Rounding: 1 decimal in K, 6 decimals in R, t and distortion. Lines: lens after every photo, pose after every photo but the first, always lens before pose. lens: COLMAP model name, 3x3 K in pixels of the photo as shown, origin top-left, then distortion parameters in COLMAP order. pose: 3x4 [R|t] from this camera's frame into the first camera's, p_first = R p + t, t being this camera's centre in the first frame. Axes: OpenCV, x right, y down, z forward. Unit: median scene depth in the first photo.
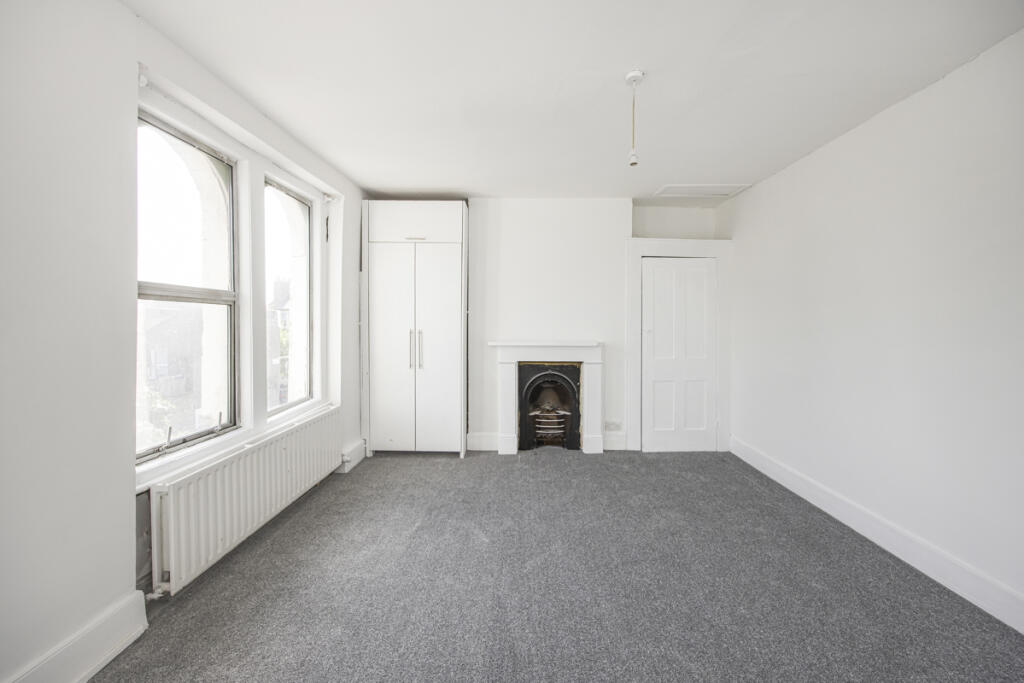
lens RADIAL K [[399.9, 0, 512.3], [0, 399.9, 329.7], [0, 0, 1]] dist [0.002719, -0.000083]
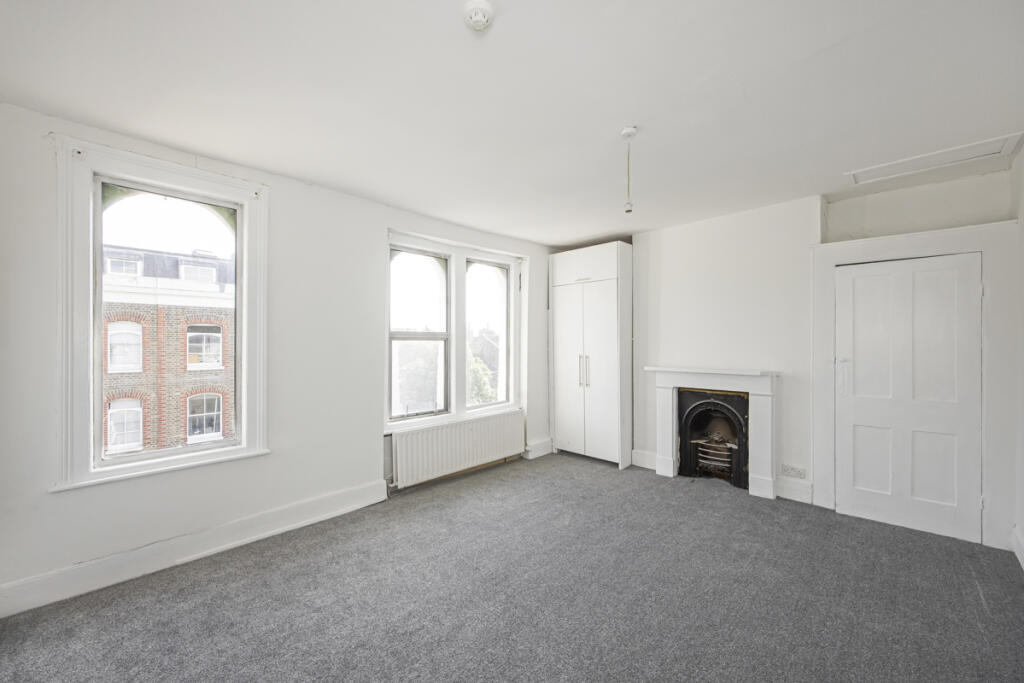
lens RADIAL K [[397.0, 0, 509.2], [0, 397.0, 347.1], [0, 0, 1]] dist [0.009981, -0.000029]
pose [[0.721560, -0.000669, -0.692352, 0.426129], [-0.003209, 0.999986, -0.004311, -0.017149], [0.692345, 0.005333, 0.721547, -0.025529]]
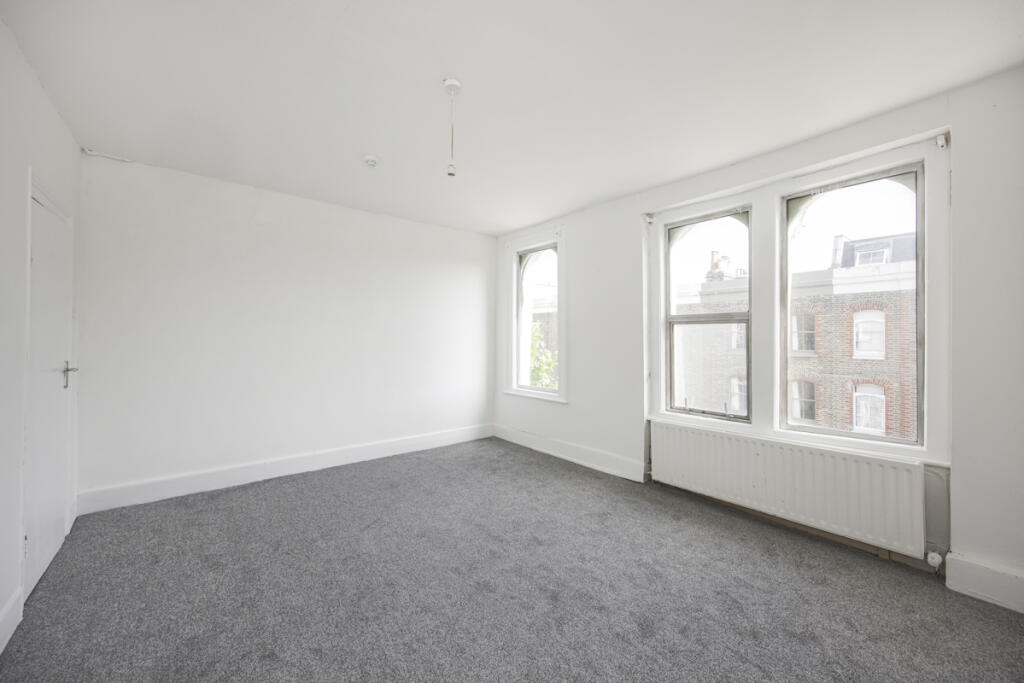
lens RADIAL K [[399.9, 0, 512.3], [0, 399.9, 329.7], [0, 0, 1]] dist [0.002719, -0.000083]
pose [[-0.760772, -0.010511, -0.648934, 0.422696], [-0.008099, 0.999945, -0.006702, -0.016075], [0.648969, 0.000157, -0.760815, 0.931971]]
